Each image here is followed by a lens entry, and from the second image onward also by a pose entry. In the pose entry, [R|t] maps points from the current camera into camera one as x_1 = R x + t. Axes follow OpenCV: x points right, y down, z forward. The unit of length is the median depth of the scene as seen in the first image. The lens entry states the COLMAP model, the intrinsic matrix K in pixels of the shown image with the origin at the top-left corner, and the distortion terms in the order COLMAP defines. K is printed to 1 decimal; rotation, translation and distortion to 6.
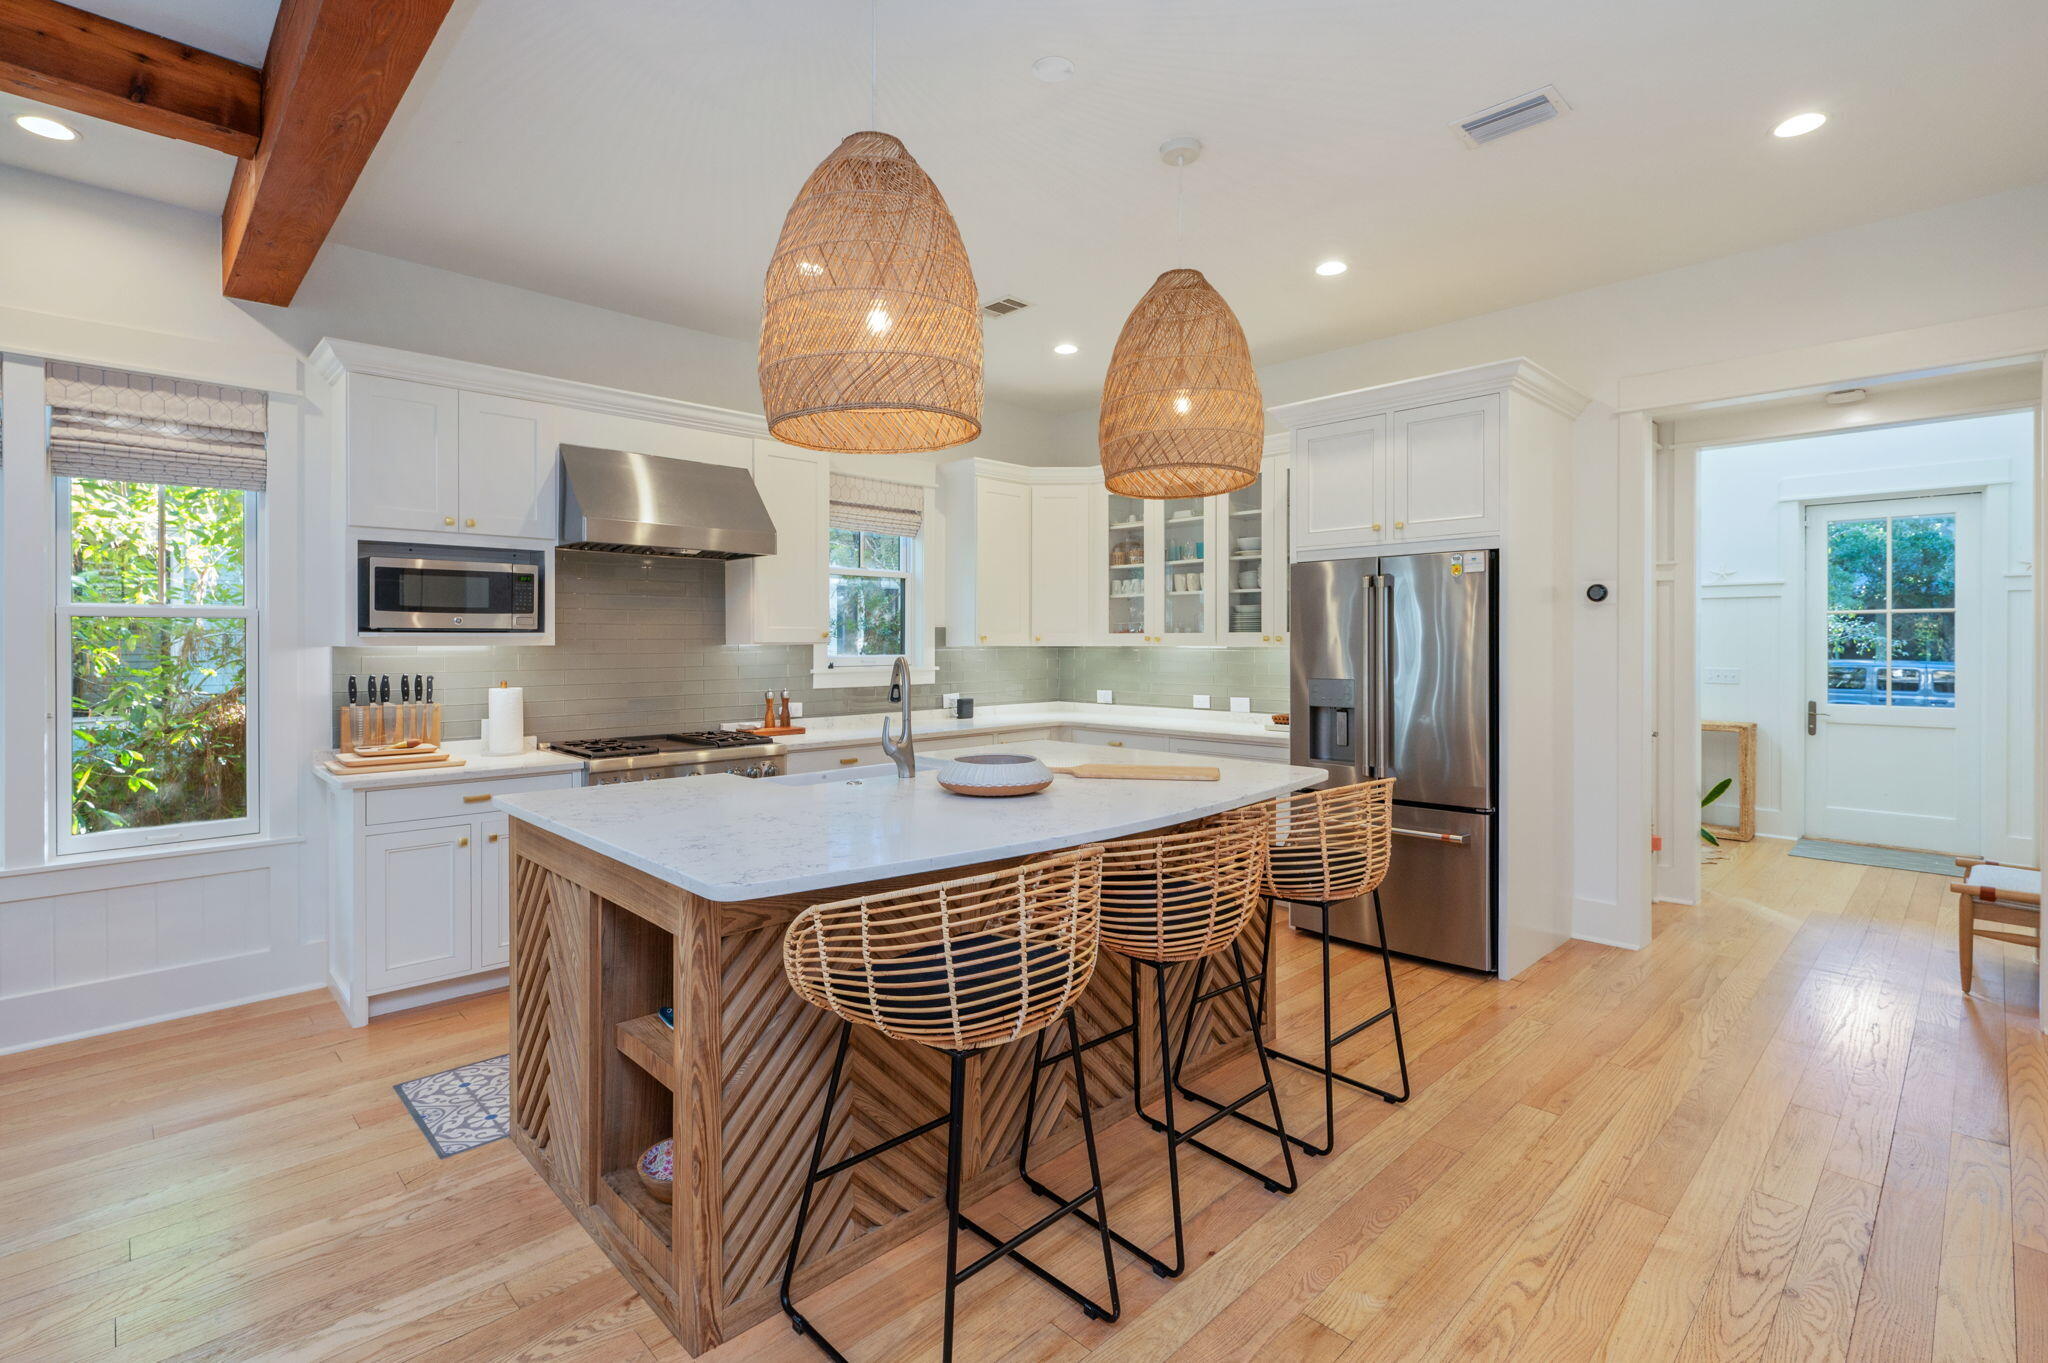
lens RADIAL K [[933.6, 0, 1011.8], [0, 933.6, 646.2], [0, 0, 1]] dist [0.000318, 0.000311]
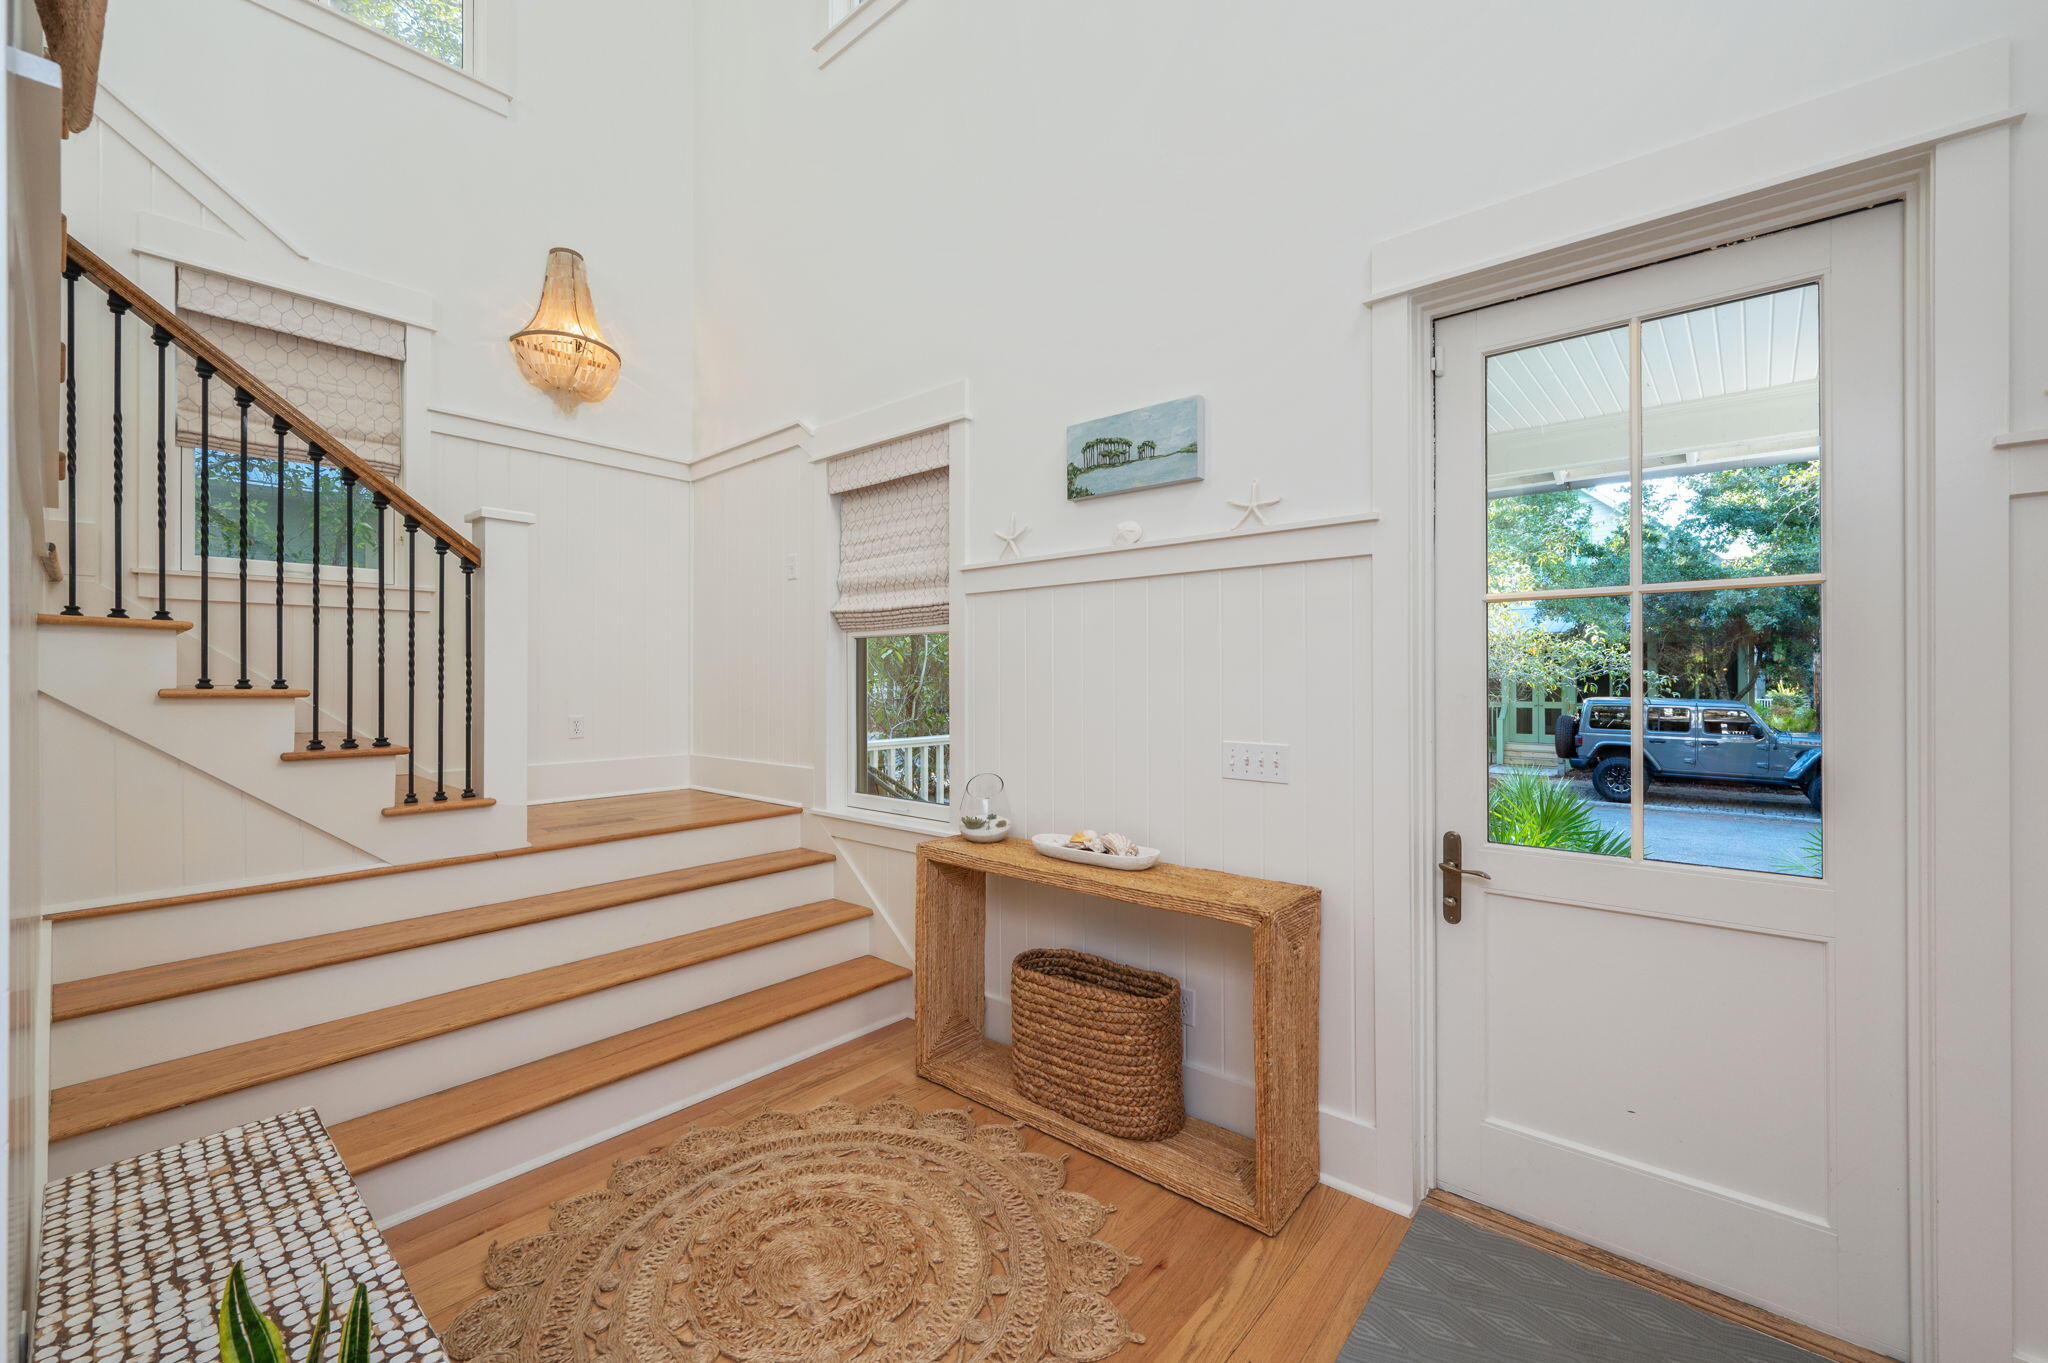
lens RADIAL K [[824.5, 0, 1015.3], [0, 824.5, 678.4], [0, 0, 1]] dist [-0.000703, 0.000450]
pose [[0.996058, -0.000548, 0.088698, 0.650354], [0.000893, 0.999992, -0.003851, -0.002364], [-0.088695, 0.003915, 0.996051, 0.682304]]
